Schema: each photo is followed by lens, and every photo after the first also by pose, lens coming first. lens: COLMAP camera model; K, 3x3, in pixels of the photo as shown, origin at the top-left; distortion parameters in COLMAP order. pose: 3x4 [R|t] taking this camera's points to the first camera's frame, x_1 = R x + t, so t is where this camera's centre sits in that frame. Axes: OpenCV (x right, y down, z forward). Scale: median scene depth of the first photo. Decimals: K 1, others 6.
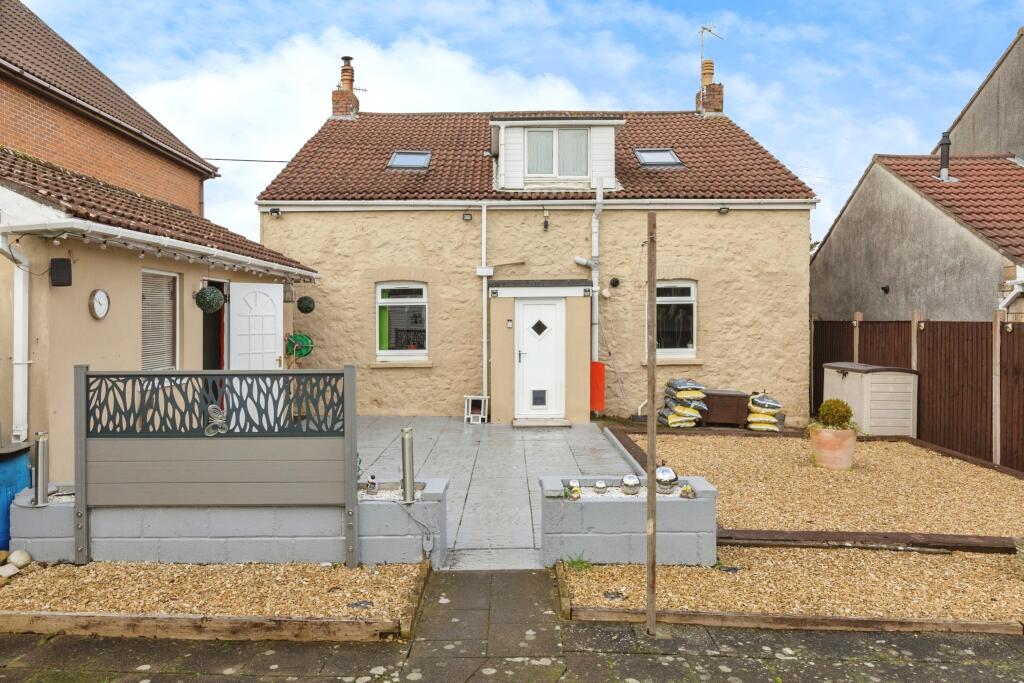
lens RADIAL K [[734.6, 0, 512.0], [0, 734.6, 341.5], [0, 0, 1]] dist [-0.001059, -0.000418]
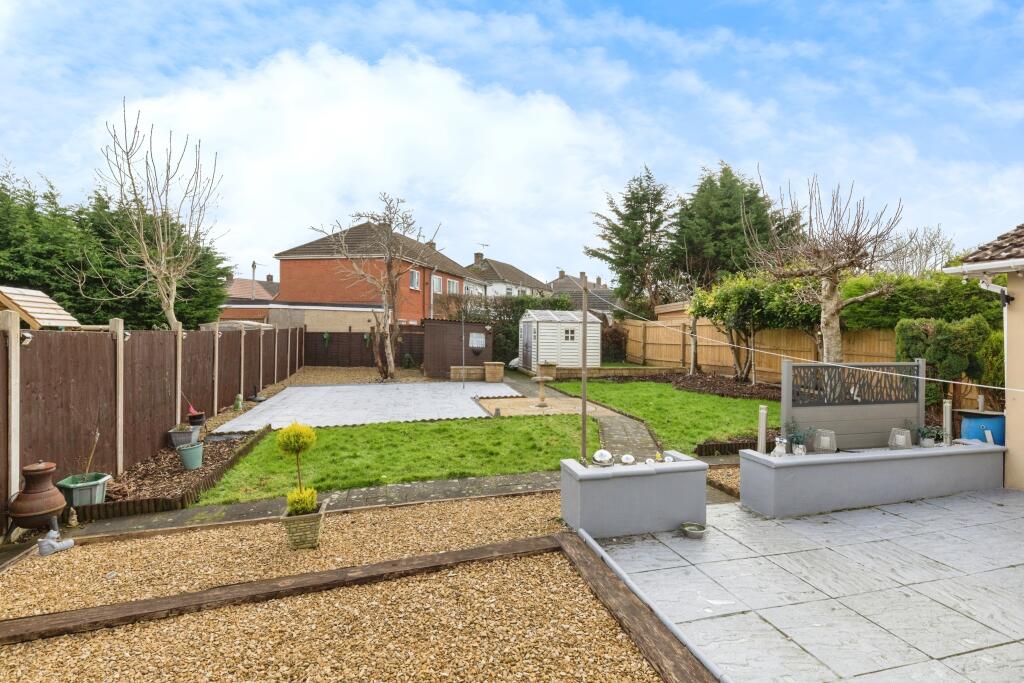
lens RADIAL K [[498.6, 0, 512.0], [0, 498.6, 341.5], [0, 0, 1]] dist [0.000014, -0.000004]
pose [[-0.970211, -0.001928, -0.242254, 0.745802], [-0.009834, 0.999458, 0.031429, -0.042685], [0.242062, 0.032875, -0.969704, 2.368628]]
